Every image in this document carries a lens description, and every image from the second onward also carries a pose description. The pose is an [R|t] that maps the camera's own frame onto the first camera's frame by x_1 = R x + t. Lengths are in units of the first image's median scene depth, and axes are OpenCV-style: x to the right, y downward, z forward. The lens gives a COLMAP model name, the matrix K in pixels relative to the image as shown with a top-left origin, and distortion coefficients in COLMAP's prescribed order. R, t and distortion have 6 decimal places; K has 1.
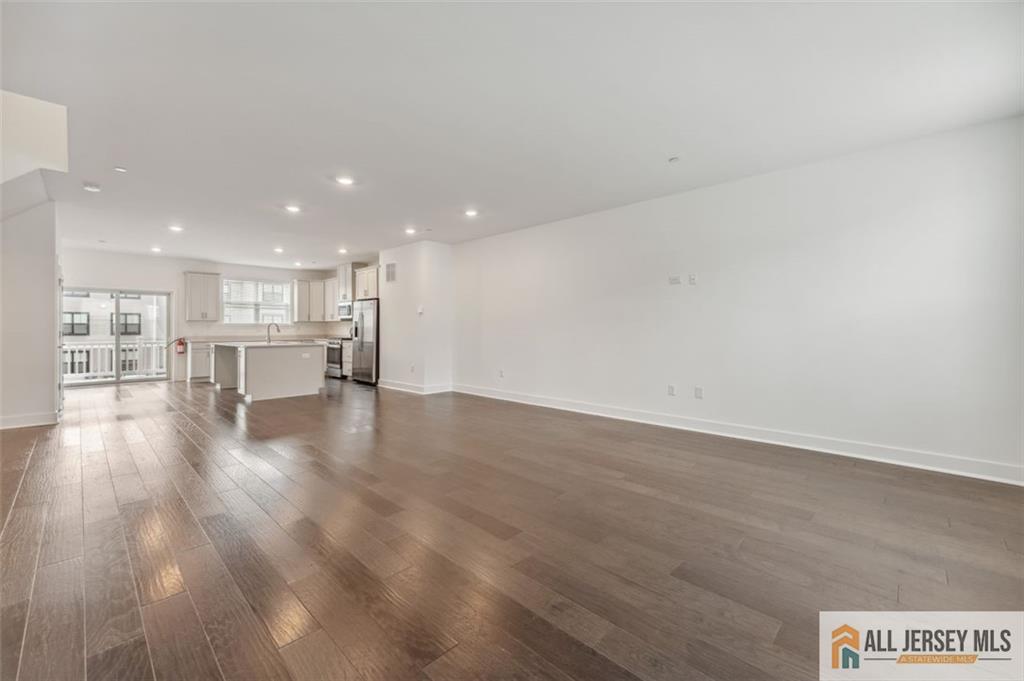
lens RADIAL K [[413.4, 0, 508.4], [0, 413.4, 330.0], [0, 0, 1]] dist [0.000966, 0.000106]
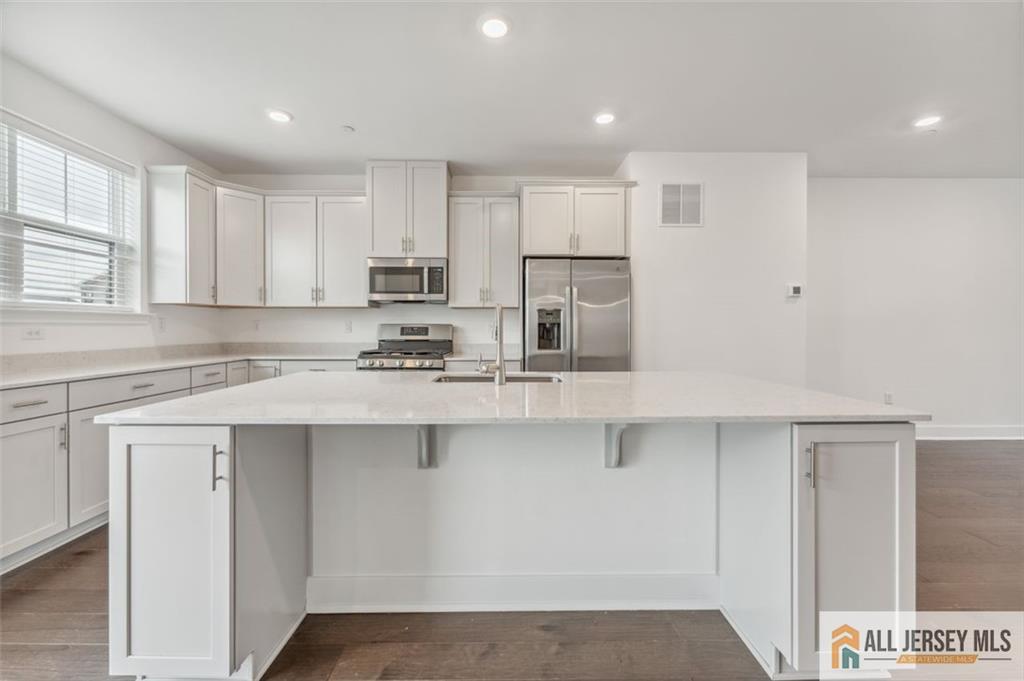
lens RADIAL K [[413.4, 0, 508.4], [0, 413.4, 330.0], [0, 0, 1]] dist [0.000966, 0.000106]
pose [[0.712410, -0.001011, 0.701762, -0.646266], [0.000369, 0.999999, 0.001067, -0.000937], [-0.701763, -0.000501, 0.712410, 0.708898]]
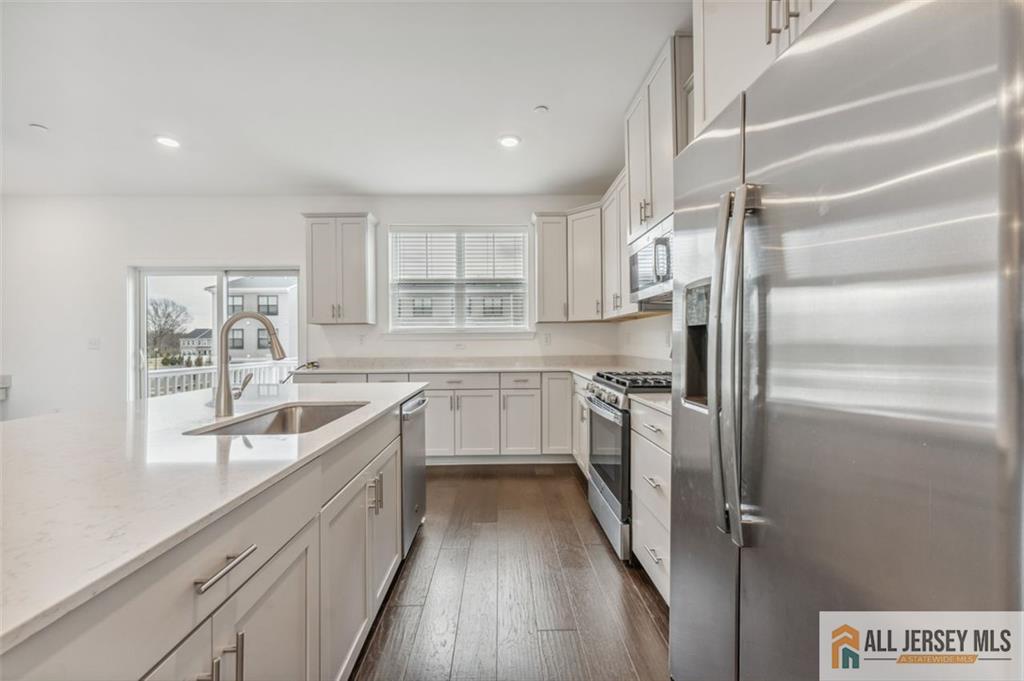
lens RADIAL K [[415.0, 0, 508.1], [0, 415.0, 342.3], [0, 0, 1]] dist [-0.000271, -0.000009]
pose [[0.710981, -0.003288, -0.703203, -0.301461], [0.004864, 0.999988, 0.000242, -0.002006], [0.703194, -0.003592, 0.710989, 0.820432]]
